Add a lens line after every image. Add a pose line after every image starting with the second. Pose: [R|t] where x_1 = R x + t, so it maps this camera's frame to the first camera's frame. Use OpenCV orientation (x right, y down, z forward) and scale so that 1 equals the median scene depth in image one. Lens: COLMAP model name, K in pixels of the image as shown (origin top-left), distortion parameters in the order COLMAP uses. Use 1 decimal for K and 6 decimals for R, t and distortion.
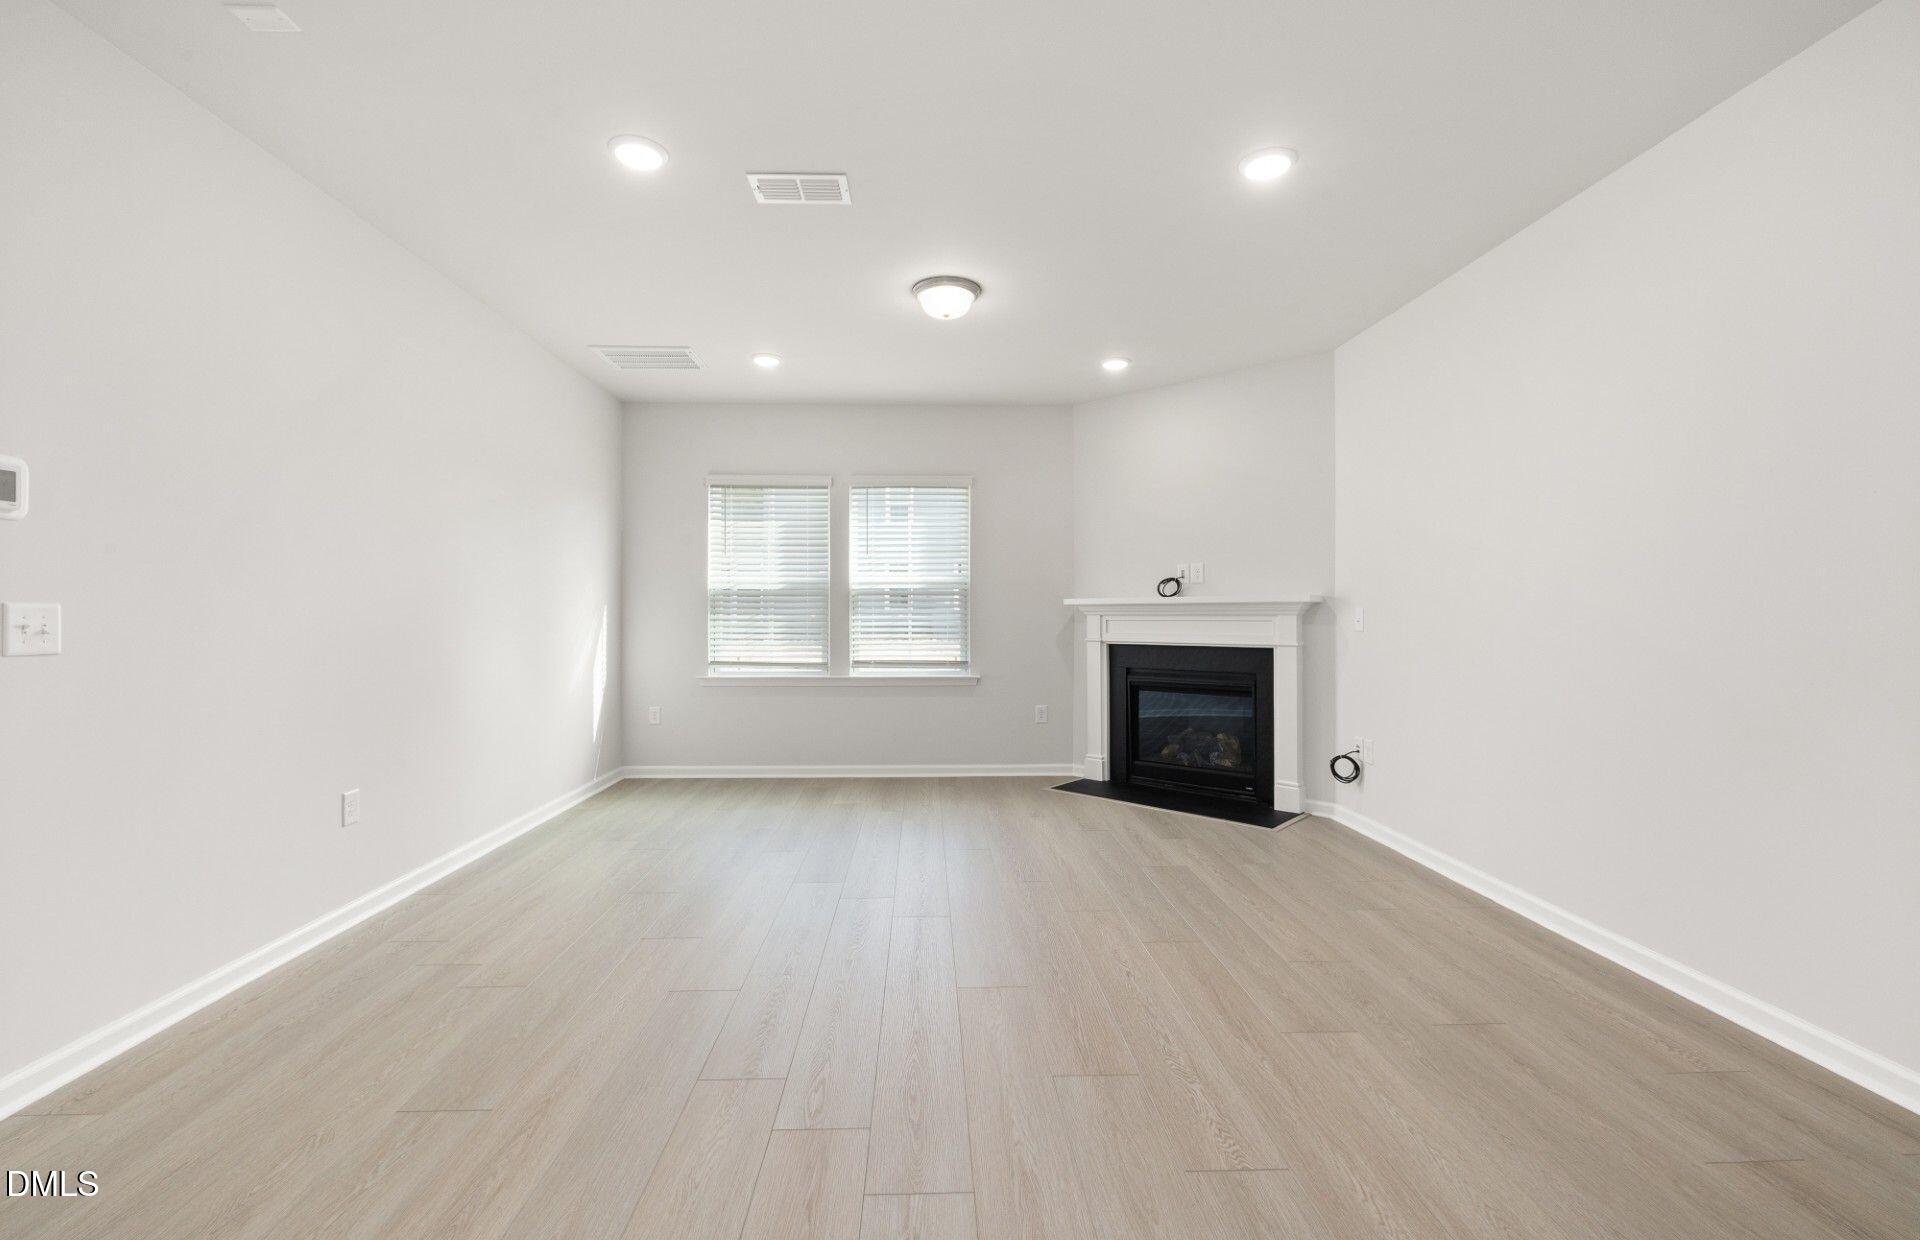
lens RADIAL K [[817.3, 0, 956.4], [0, 817.3, 614.1], [0, 0, 1]] dist [-0.003181, -0.000204]
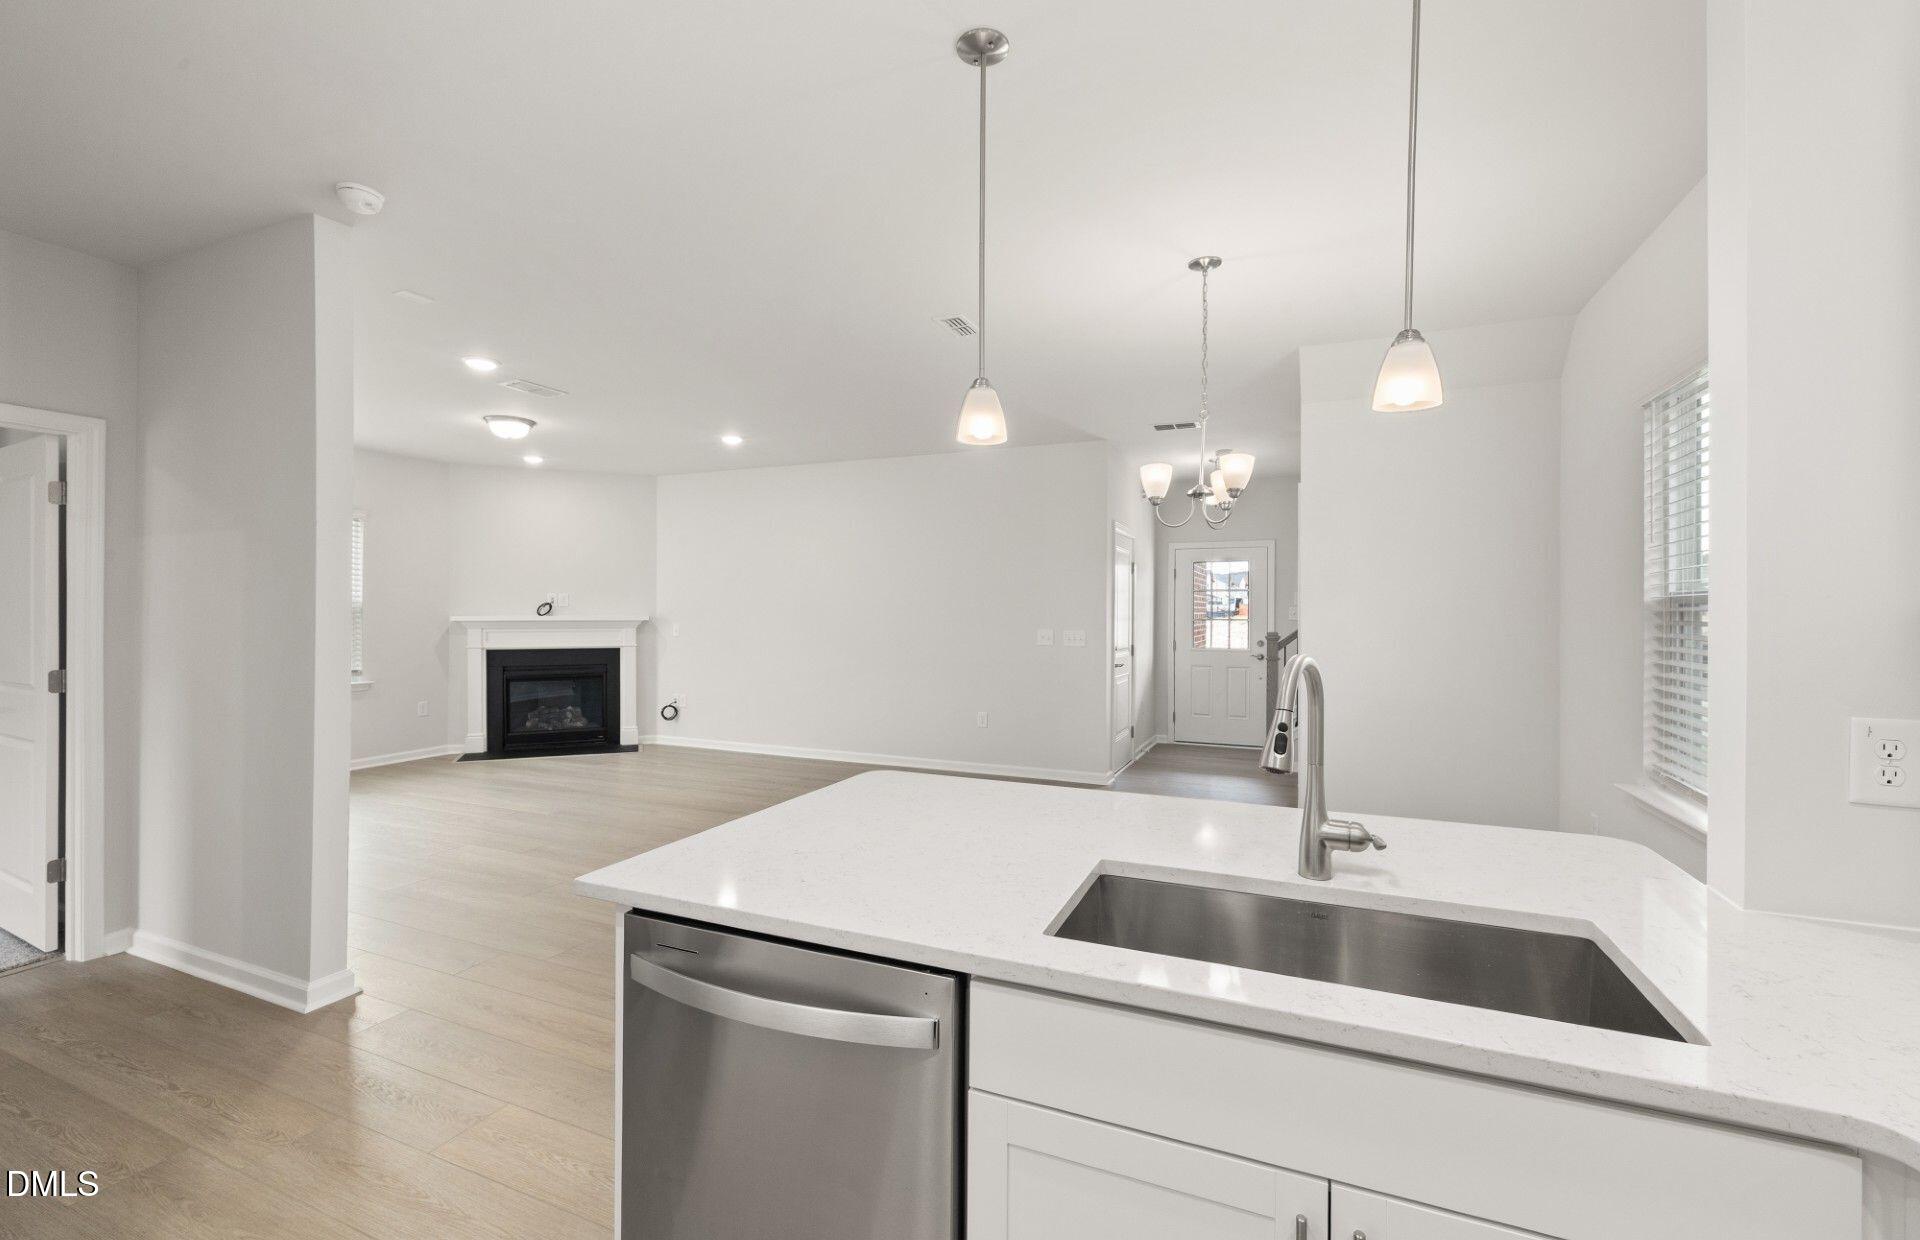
lens RADIAL K [[817.3, 0, 955.3], [0, 817.3, 616.6], [0, 0, 1]] dist [-0.003181, -0.000204]
pose [[0.404678, -0.003590, 0.914452, -0.766476], [-0.005464, 0.999965, 0.006344, -0.033108], [-0.914443, -0.007563, 0.404644, -0.264190]]
